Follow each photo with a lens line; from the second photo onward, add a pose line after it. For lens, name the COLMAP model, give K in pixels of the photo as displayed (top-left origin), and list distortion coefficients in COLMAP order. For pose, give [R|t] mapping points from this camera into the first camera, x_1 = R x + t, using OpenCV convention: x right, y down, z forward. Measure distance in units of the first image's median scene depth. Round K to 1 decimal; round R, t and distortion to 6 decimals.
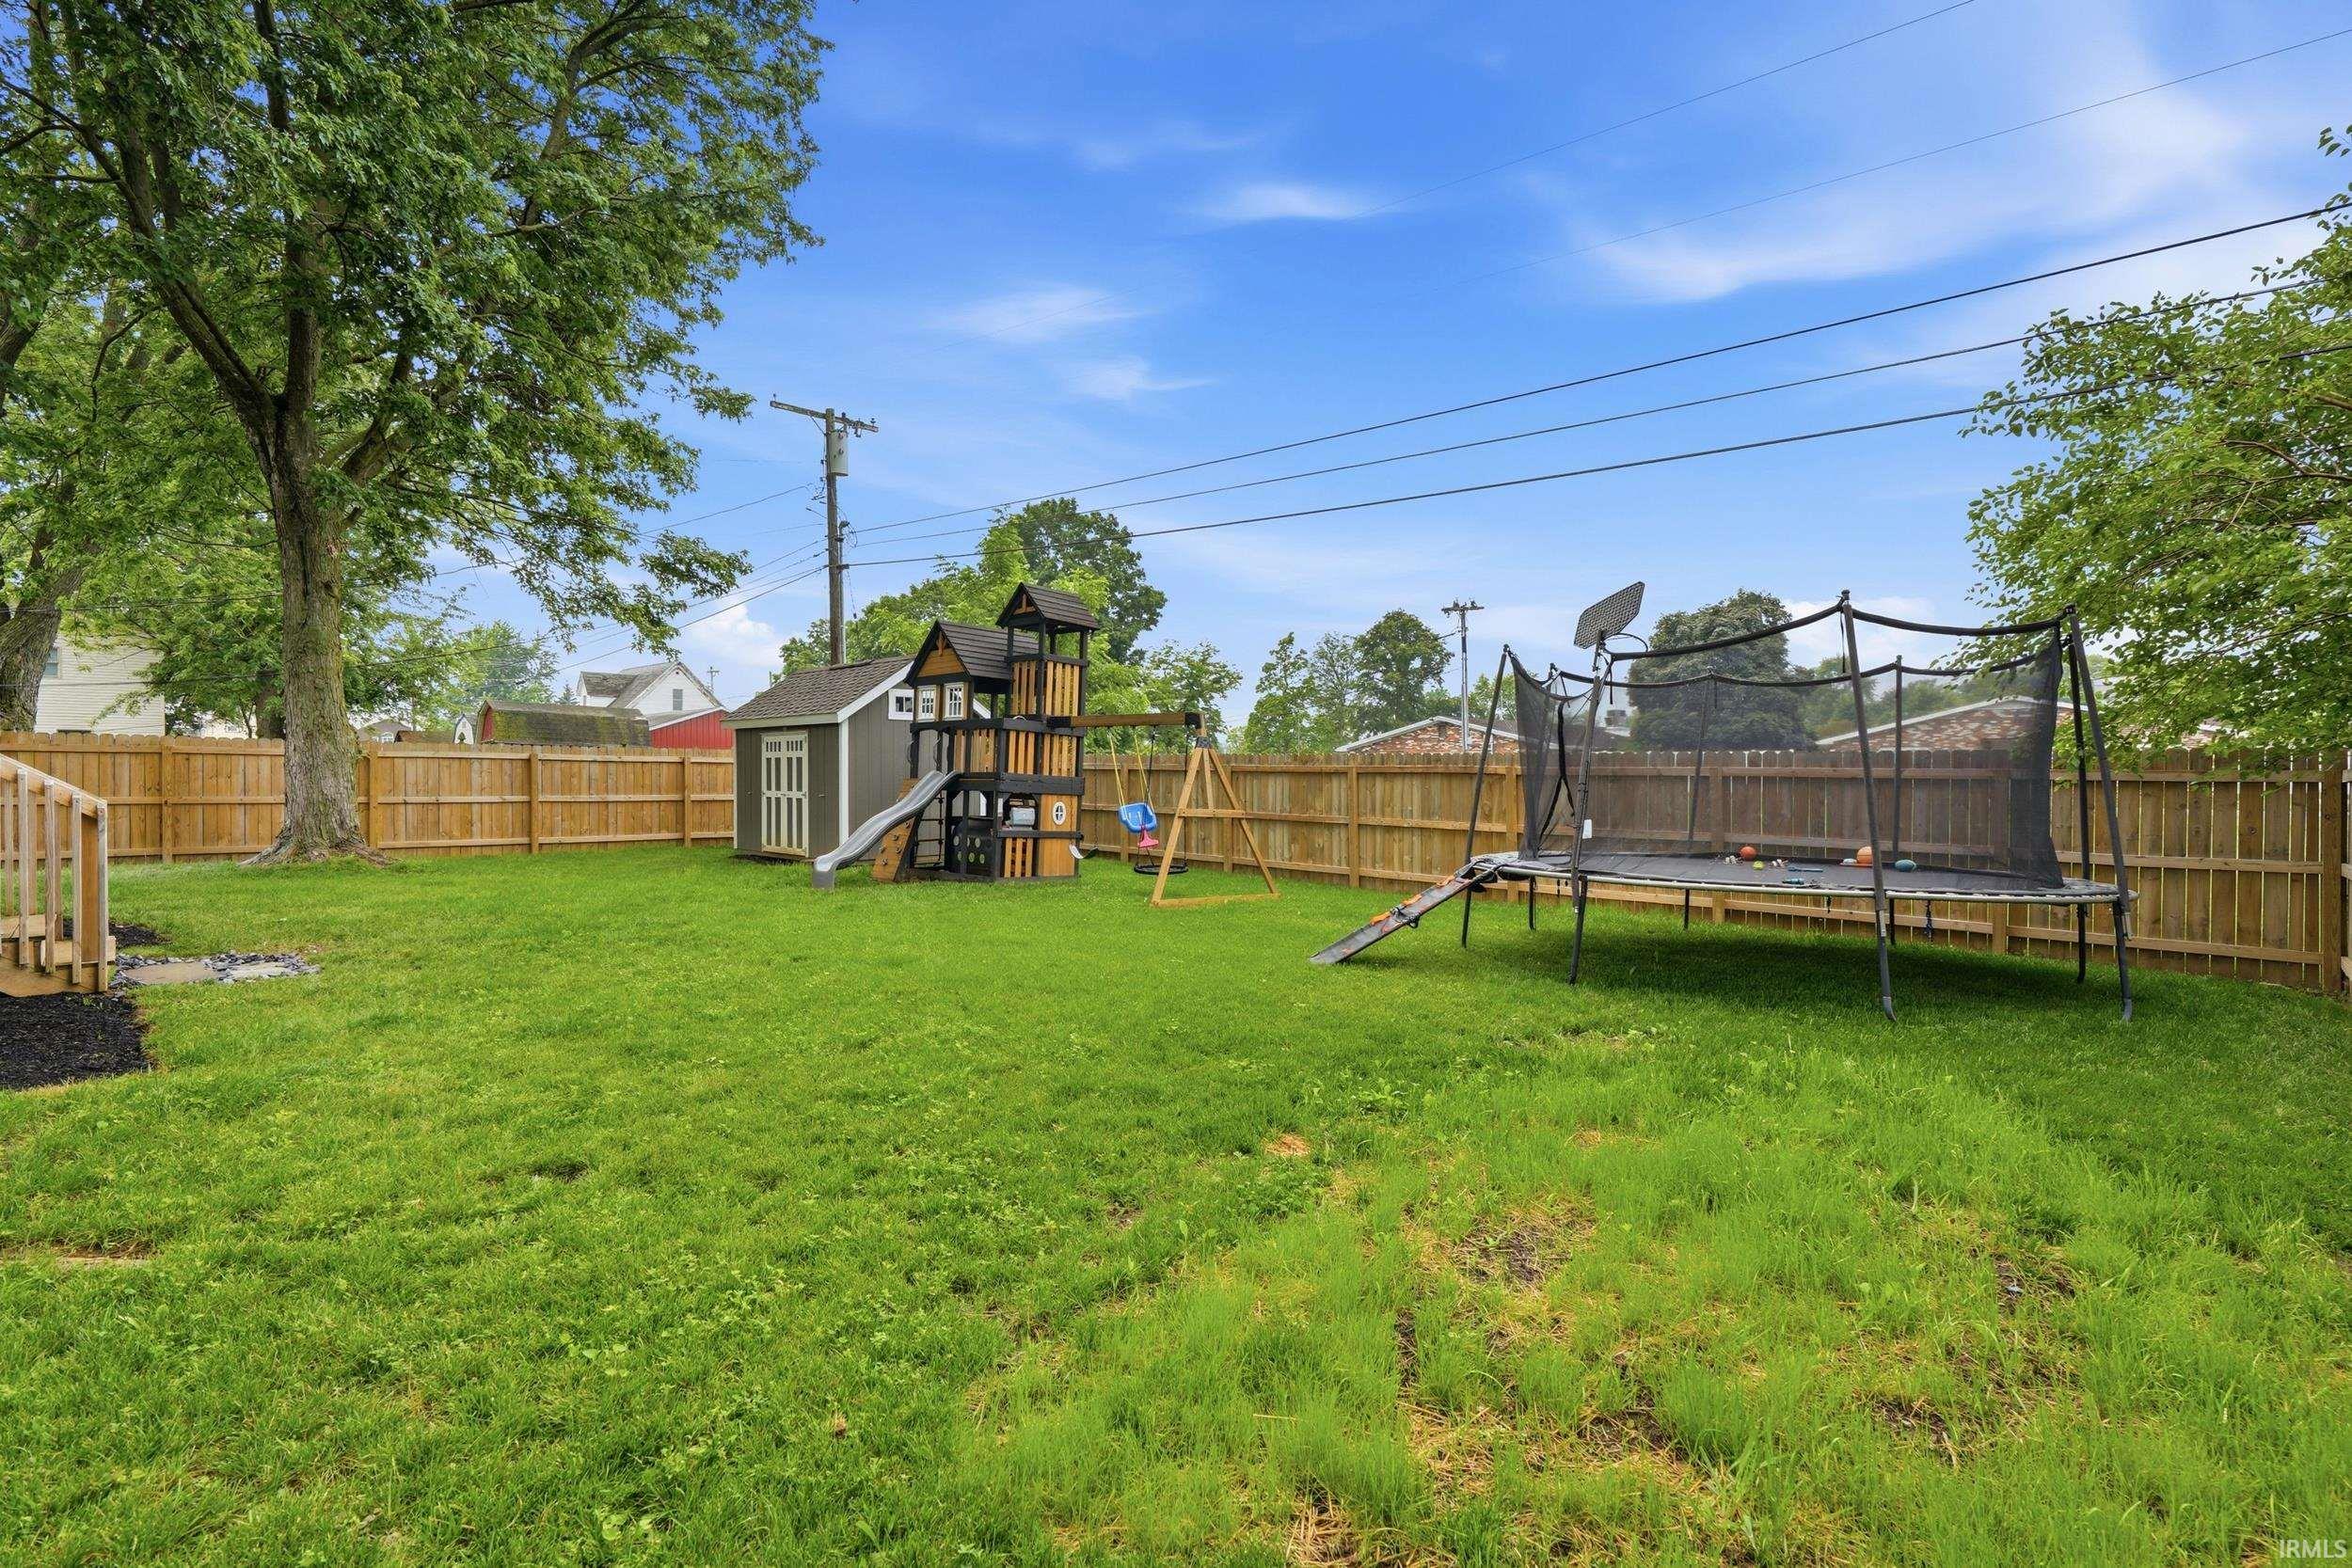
lens RADIAL K [[1069.4, 0, 1184.2], [0, 1069.4, 761.9], [0, 0, 1]] dist [-0.001697, 0.000509]
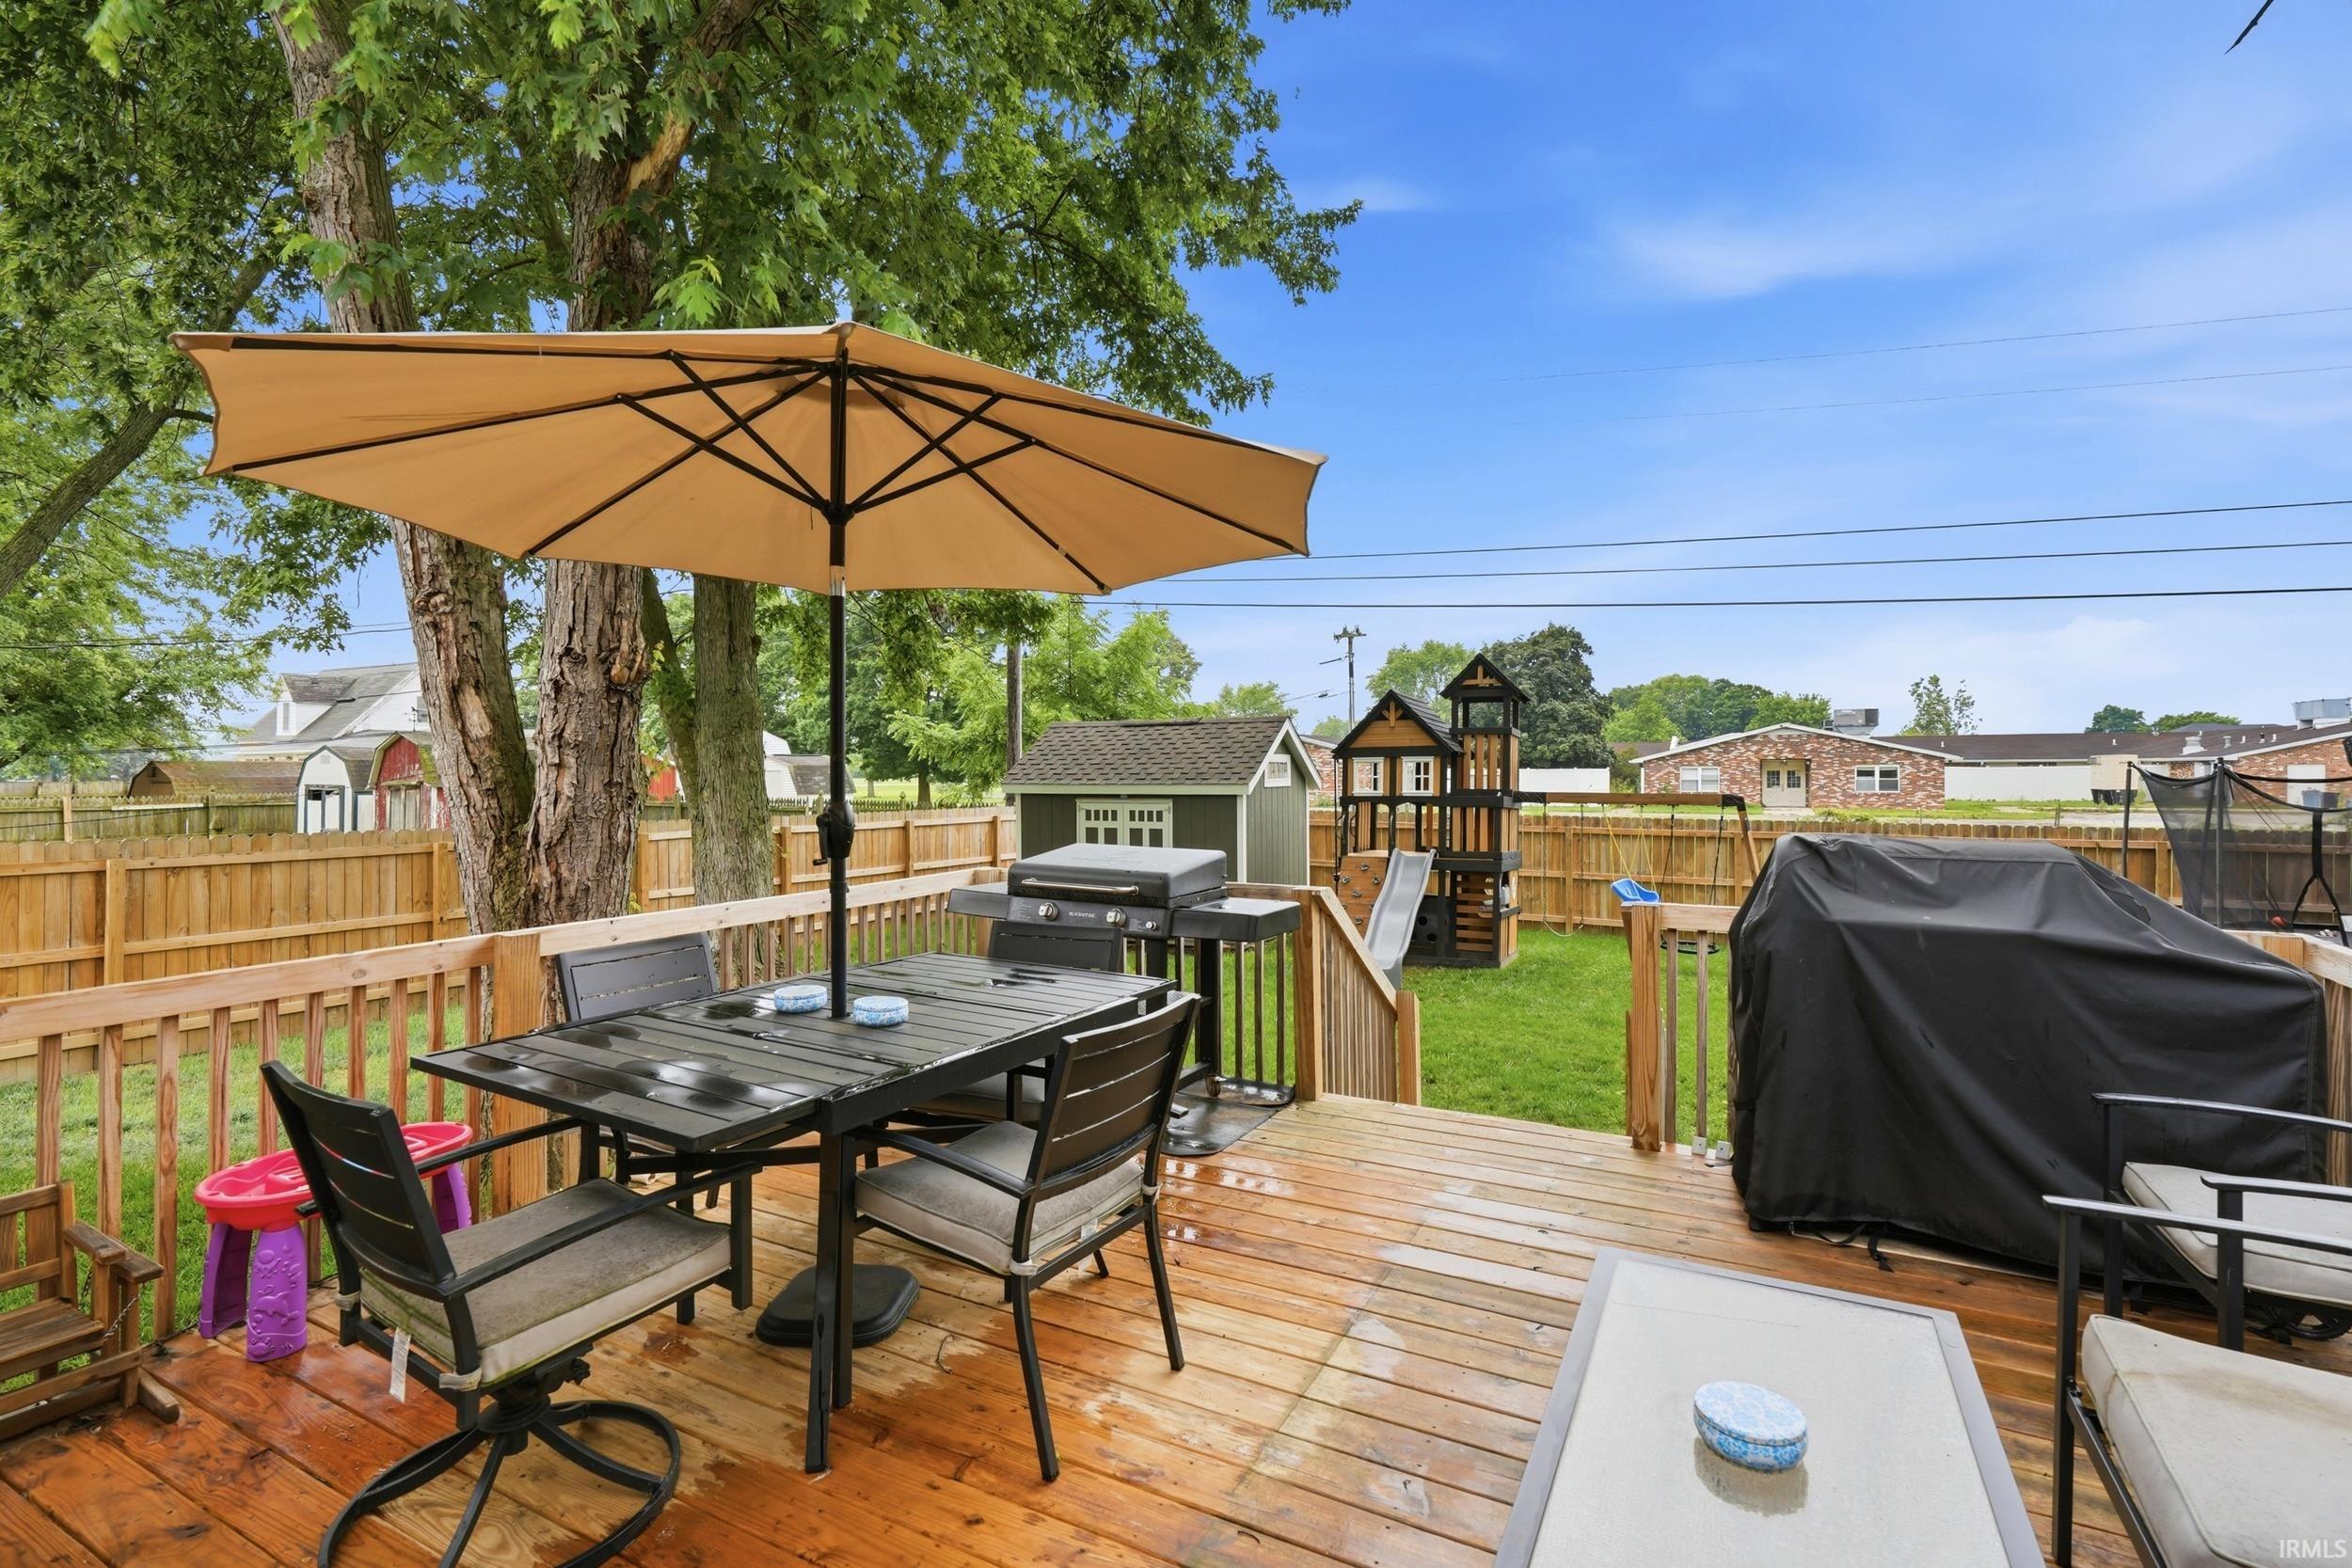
lens RADIAL K [[1069.4, 0, 1184.2], [0, 1069.4, 761.9], [0, 0, 1]] dist [-0.001697, 0.000509]
pose [[0.958915, -0.004853, 0.283654, -0.604554], [0.005094, 0.999987, -0.000112, -0.061709], [-0.283649, 0.001552, 0.958927, 0.122223]]
